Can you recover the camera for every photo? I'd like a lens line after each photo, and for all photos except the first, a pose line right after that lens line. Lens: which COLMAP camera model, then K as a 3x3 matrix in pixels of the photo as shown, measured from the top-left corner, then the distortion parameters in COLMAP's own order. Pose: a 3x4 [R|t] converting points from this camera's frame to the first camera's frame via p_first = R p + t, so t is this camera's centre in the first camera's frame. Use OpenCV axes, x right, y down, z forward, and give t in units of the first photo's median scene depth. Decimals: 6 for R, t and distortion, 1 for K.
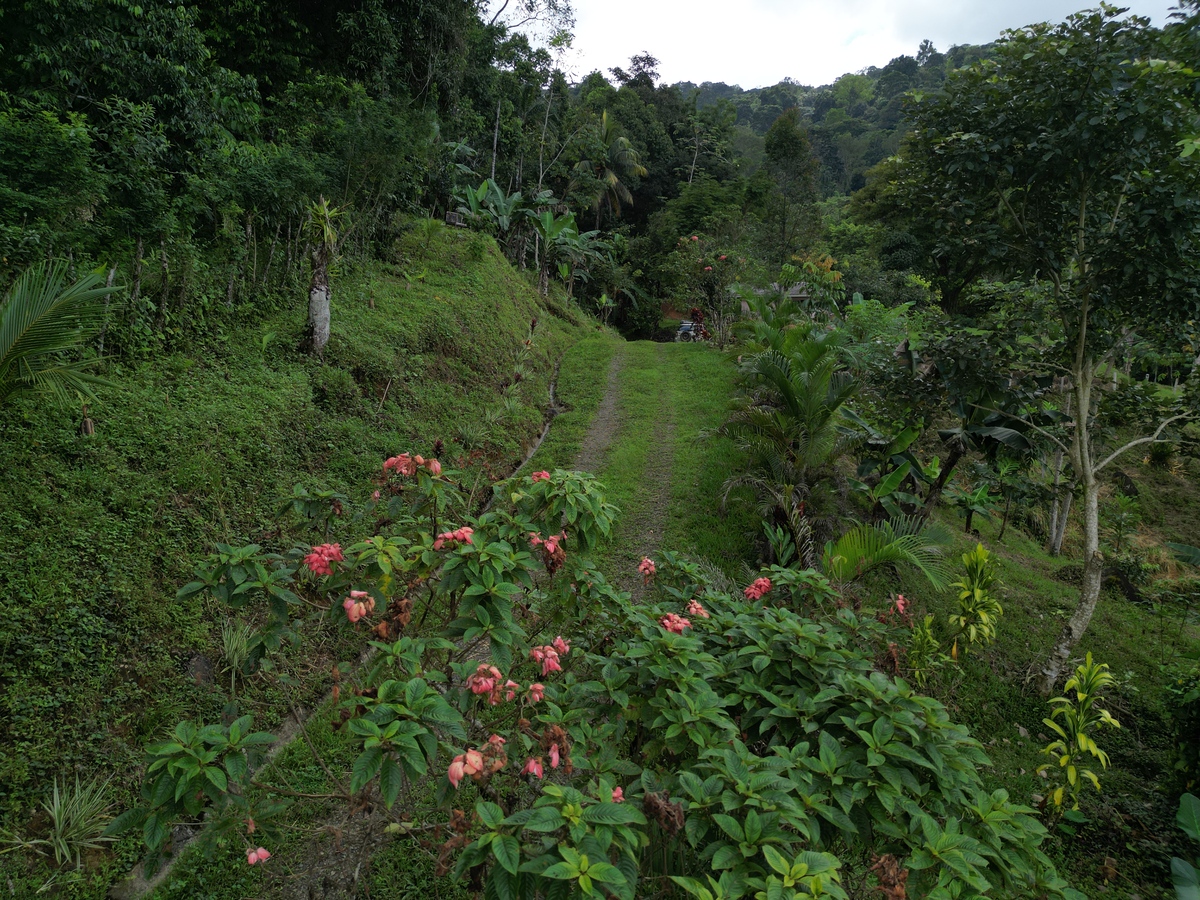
lens RADIAL K [[837.0, 0, 601.9], [0, 837.0, 445.8], [0, 0, 1]] dist [0.086620, -0.099386]
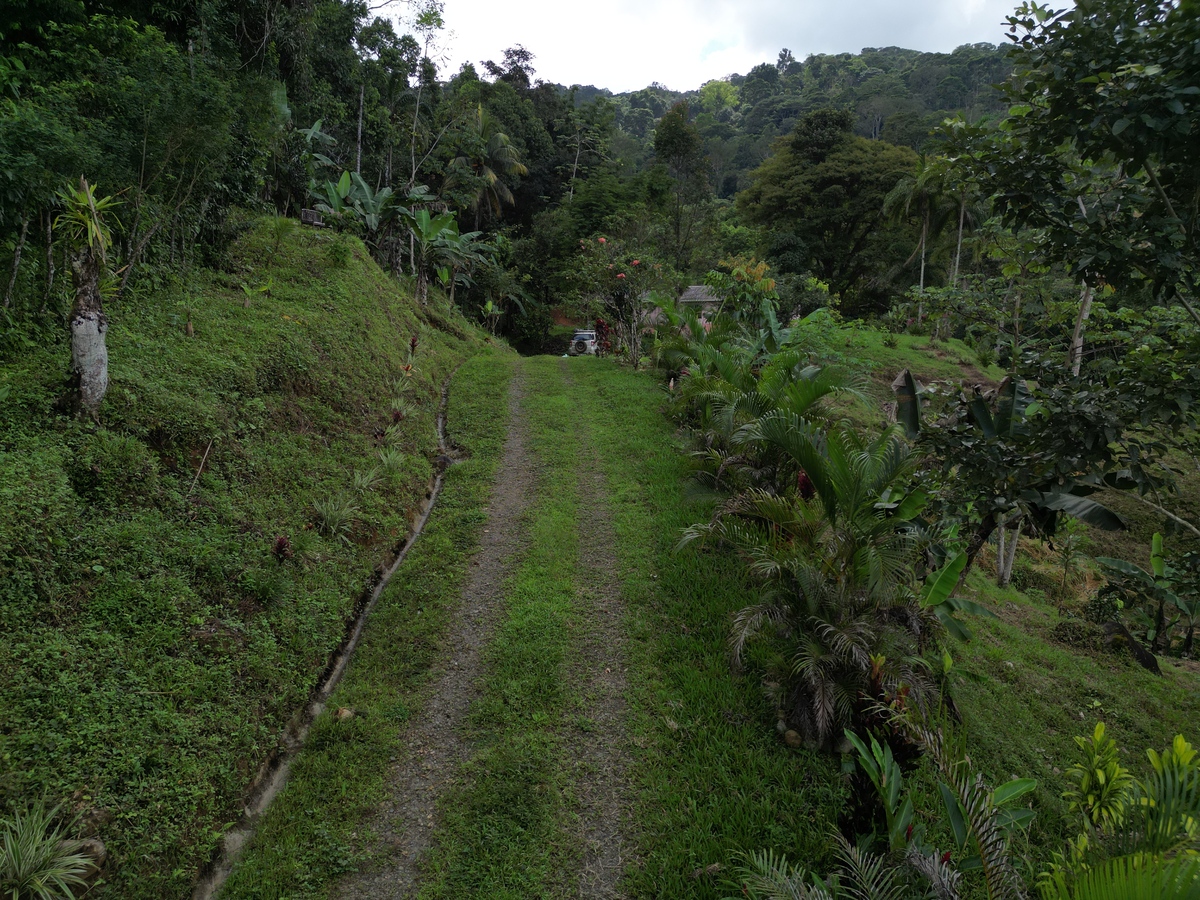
lens RADIAL K [[837.0, 0, 601.9], [0, 837.0, 445.8], [0, 0, 1]] dist [0.086620, -0.099386]
pose [[0.989846, -0.037012, 0.137239, -0.010186], [0.037287, 0.999304, 0.000570, -0.024952], [-0.137165, 0.004553, 0.990538, 0.100674]]
